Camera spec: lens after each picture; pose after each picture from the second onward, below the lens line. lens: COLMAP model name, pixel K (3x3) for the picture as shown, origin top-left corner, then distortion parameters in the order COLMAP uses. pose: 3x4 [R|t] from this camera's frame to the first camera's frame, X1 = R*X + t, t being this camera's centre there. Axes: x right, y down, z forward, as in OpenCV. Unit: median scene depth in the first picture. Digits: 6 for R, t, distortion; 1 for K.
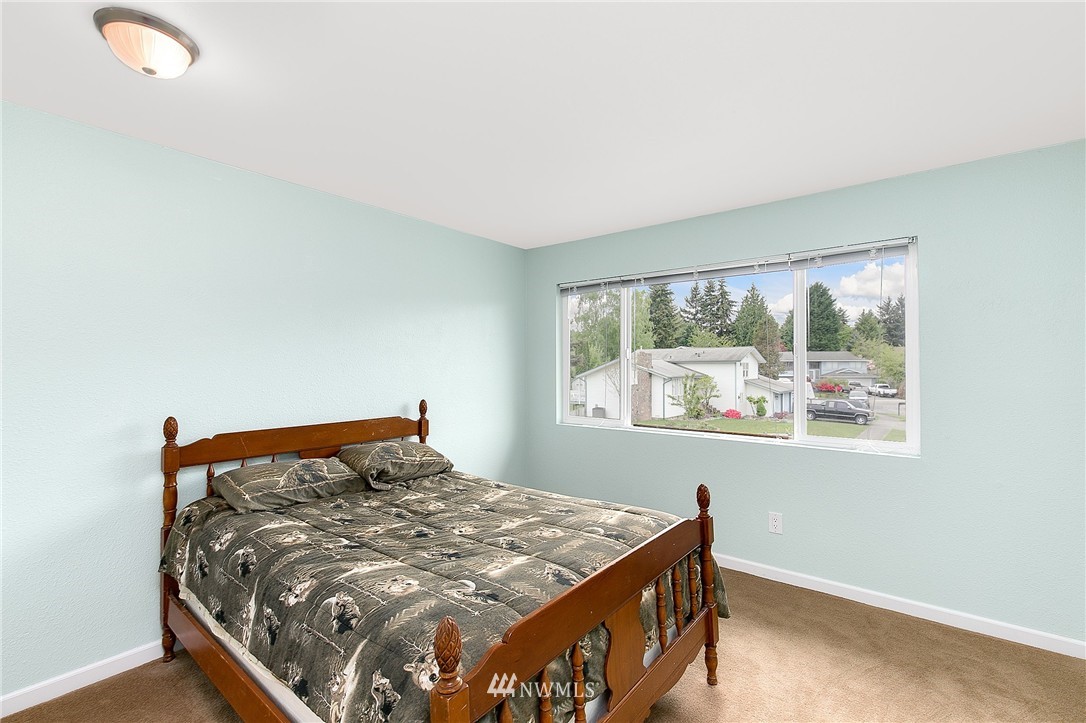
lens RADIAL K [[481.6, 0, 548.4], [0, 481.6, 364.0], [0, 0, 1]] dist [0.003049, -0.000043]
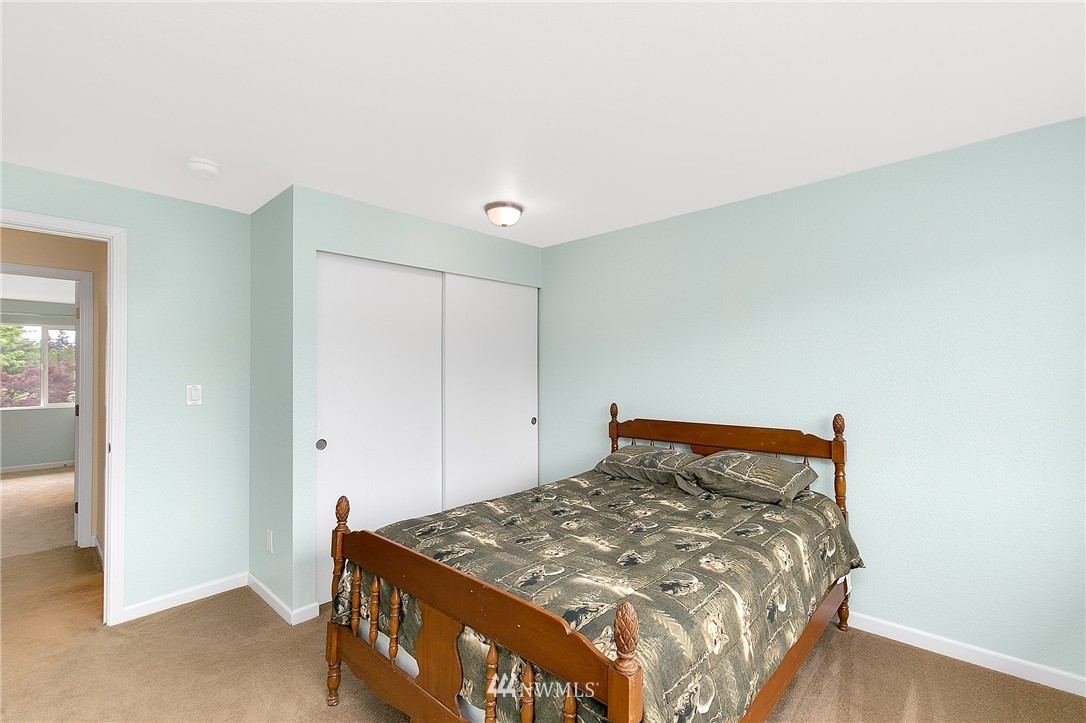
lens RADIAL K [[481.6, 0, 548.4], [0, 481.6, 364.0], [0, 0, 1]] dist [0.003049, -0.000043]
pose [[-0.067454, -0.007964, -0.997691, 0.819412], [0.009741, 0.999915, -0.008640, -0.005814], [0.997675, -0.010301, -0.067370, 0.923422]]
